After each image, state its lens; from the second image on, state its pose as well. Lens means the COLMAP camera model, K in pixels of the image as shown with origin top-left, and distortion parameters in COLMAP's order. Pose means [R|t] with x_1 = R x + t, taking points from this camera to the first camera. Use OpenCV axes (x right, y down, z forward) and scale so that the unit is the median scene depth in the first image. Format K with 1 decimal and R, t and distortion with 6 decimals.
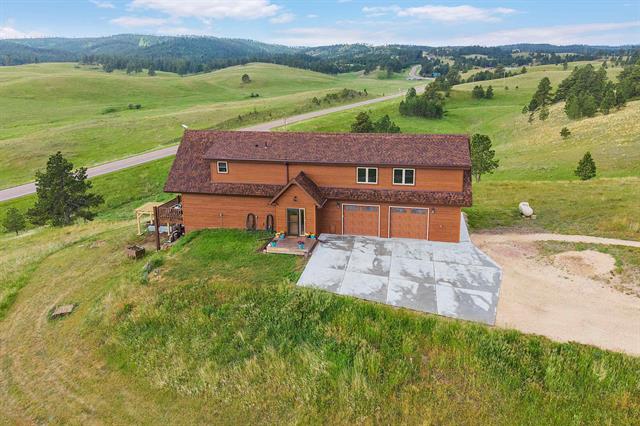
lens RADIAL K [[457.5, 0, 321.9], [0, 457.5, 170.6], [0, 0, 1]] dist [-0.002754, -0.007616]
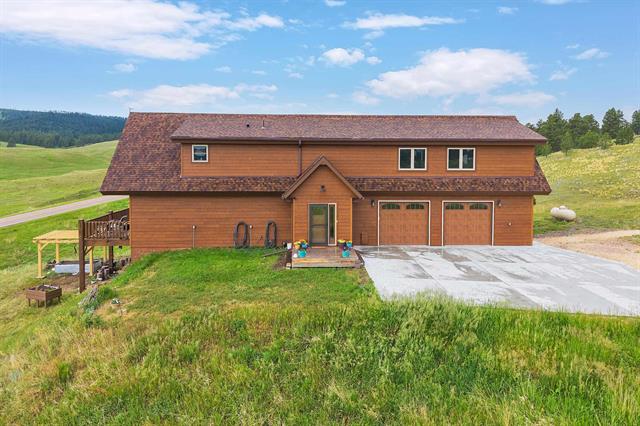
lens RADIAL K [[448.1, 0, 320.7], [0, 448.1, 173.3], [0, 0, 1]] dist [-0.000961, -0.002712]
pose [[0.966415, 0.003664, 0.256960, -0.227194], [0.039747, 0.985735, -0.163545, 0.143619], [-0.253894, 0.168266, 0.952483, 0.350417]]
